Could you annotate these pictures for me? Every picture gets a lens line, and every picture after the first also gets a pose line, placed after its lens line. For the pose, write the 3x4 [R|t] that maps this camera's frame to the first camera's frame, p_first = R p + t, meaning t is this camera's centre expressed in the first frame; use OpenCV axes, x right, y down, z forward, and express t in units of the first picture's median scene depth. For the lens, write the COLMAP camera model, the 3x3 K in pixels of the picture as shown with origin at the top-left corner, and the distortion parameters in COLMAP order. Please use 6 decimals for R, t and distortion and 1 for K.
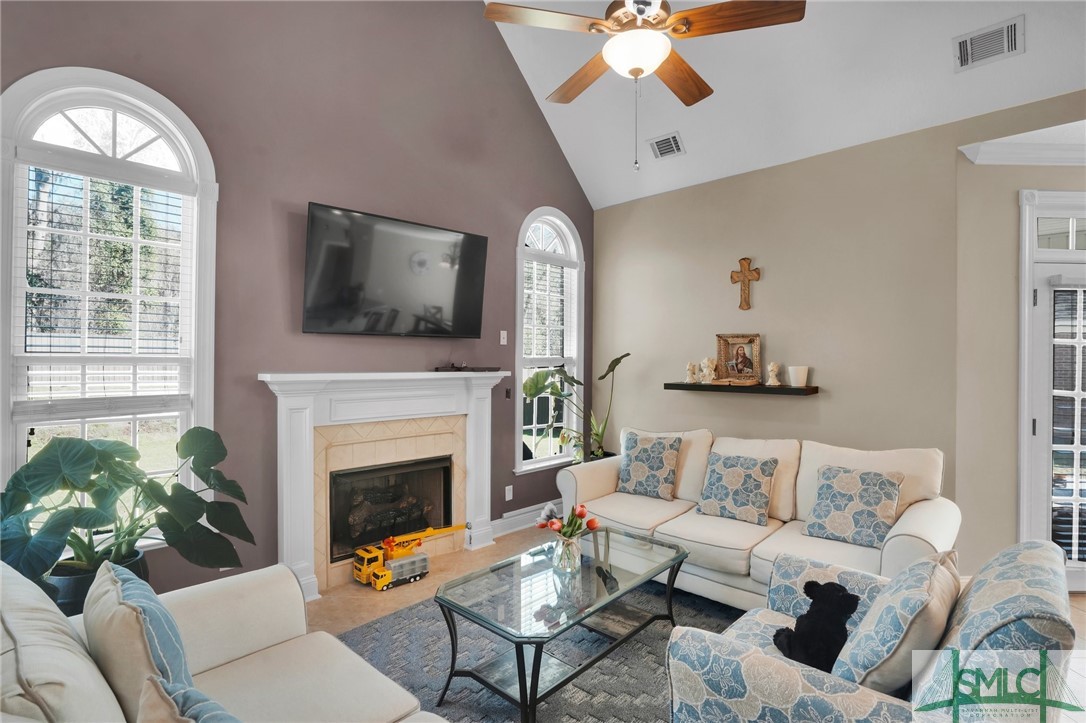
lens RADIAL K [[522.1, 0, 561.5], [0, 522.1, 354.8], [0, 0, 1]] dist [-0.064551, 0.033284]
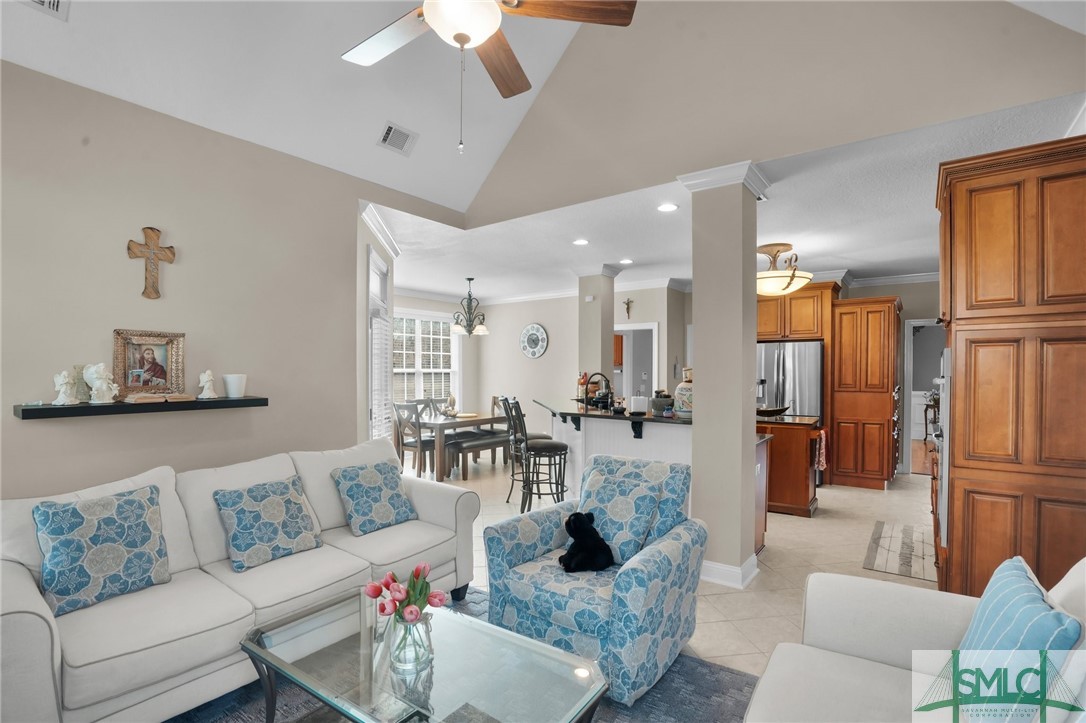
lens RADIAL K [[501.8, 0, 542.6], [0, 501.8, 377.0], [0, 0, 1]] dist [-0.000782, -0.000157]
pose [[-0.083451, -0.018256, 0.996345, -0.442918], [-0.011659, 0.999782, 0.017343, 0.005364], [-0.996444, -0.010170, -0.083646, 0.562163]]
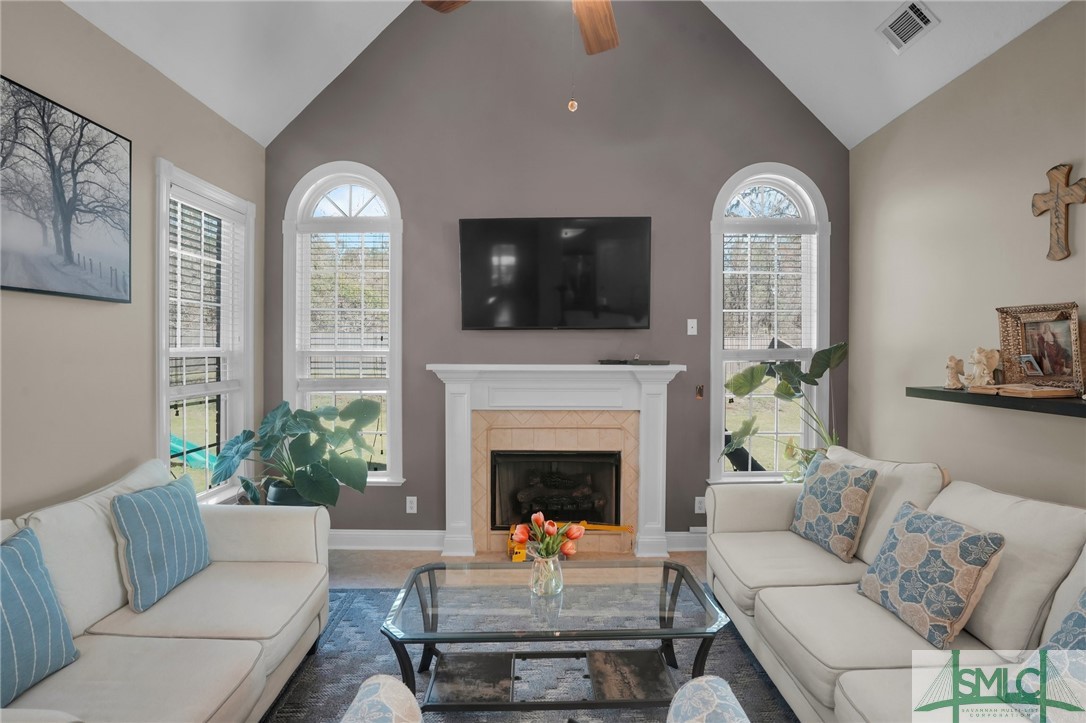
lens RADIAL K [[522.1, 0, 561.5], [0, 522.1, 354.8], [0, 0, 1]] dist [-0.064551, 0.033284]
pose [[0.686854, 0.001319, -0.726795, 0.422540], [0.009220, 0.999902, 0.010527, 0.003281], [0.726737, -0.013931, 0.686774, 0.272651]]
